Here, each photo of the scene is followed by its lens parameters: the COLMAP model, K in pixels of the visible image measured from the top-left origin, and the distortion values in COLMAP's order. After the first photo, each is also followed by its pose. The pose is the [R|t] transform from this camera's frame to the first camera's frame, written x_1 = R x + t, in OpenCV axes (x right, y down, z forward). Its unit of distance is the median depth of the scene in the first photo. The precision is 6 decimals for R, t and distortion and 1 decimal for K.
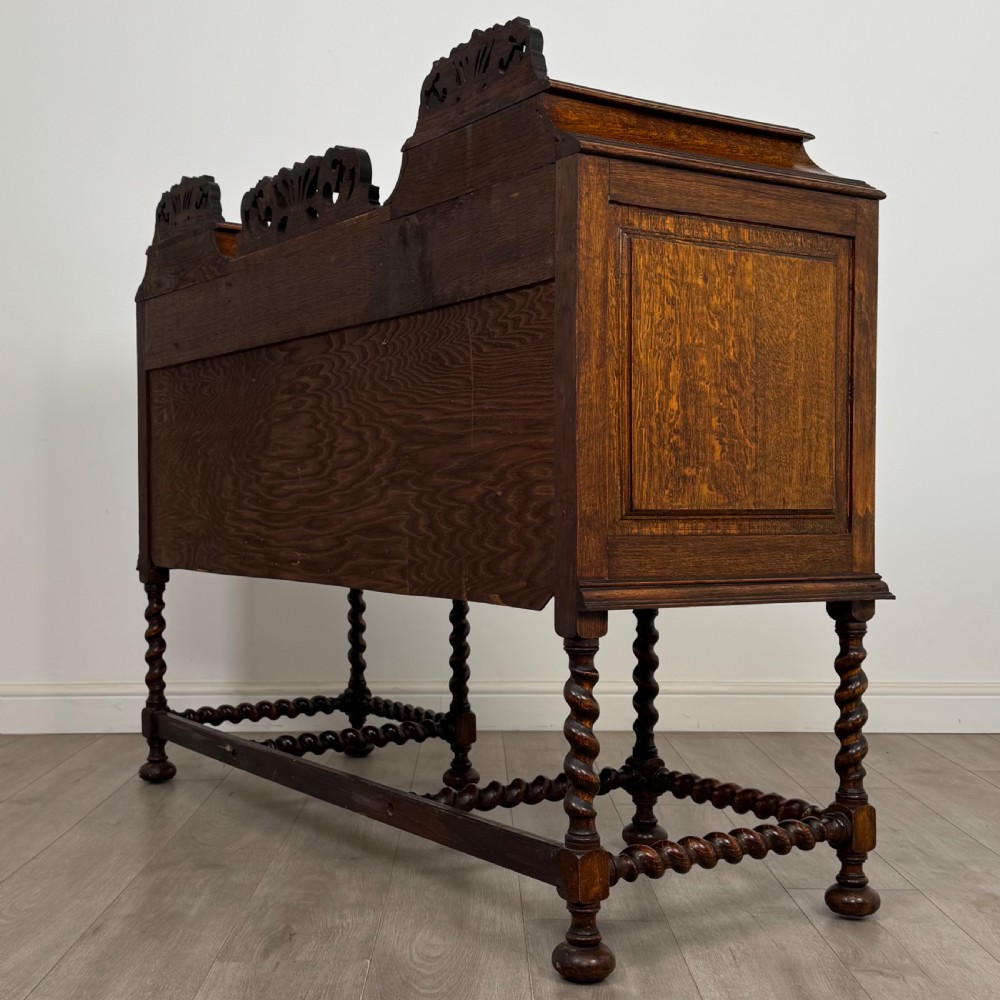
lens RADIAL K [[1363.9, 0, 502.0], [0, 1363.9, 497.1], [0, 0, 1]] dist [0.053324, 0.000000]
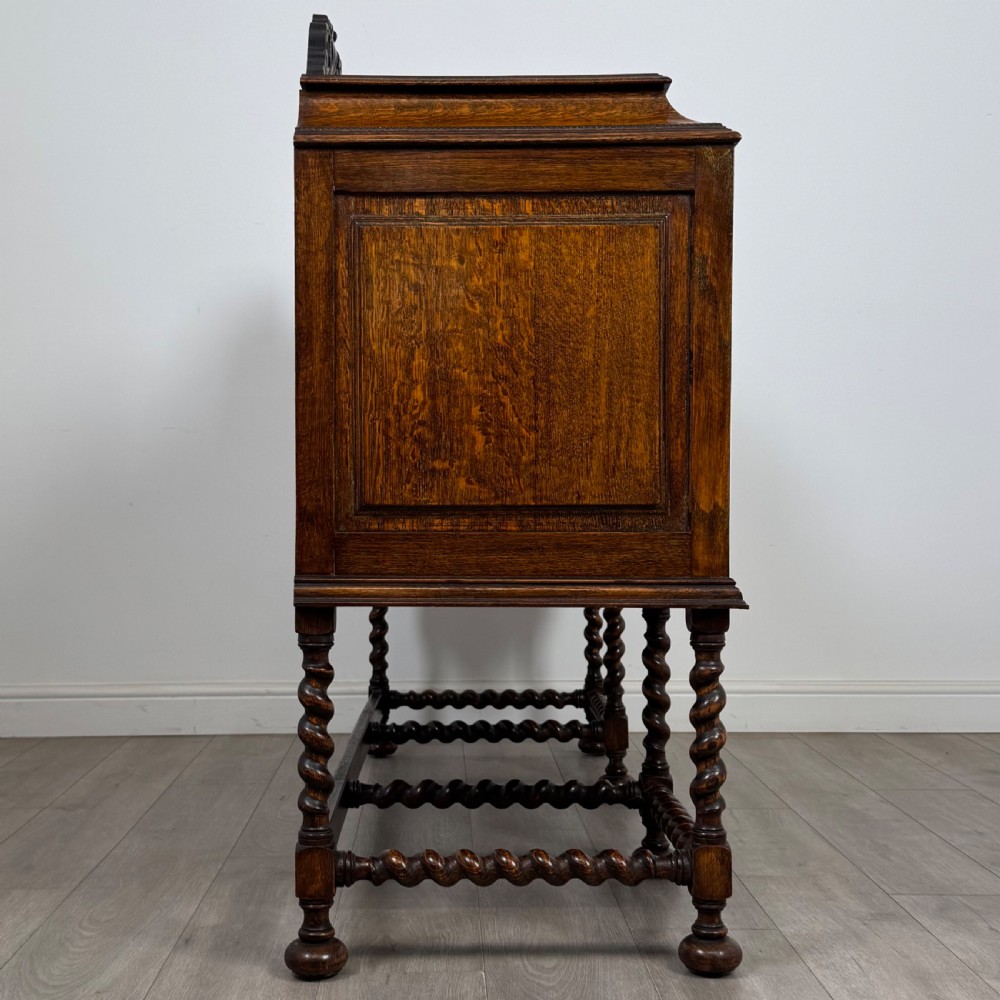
lens RADIAL K [[1507.1, 0, 496.3], [0, 1507.1, 505.8], [0, 0, 1]] dist [0.039883, 0.000000]
pose [[0.852668, 0.000909, -0.522453, 0.697435], [0.005655, 0.999924, 0.010968, -0.001250], [0.522423, -0.012306, 0.852598, 0.121003]]
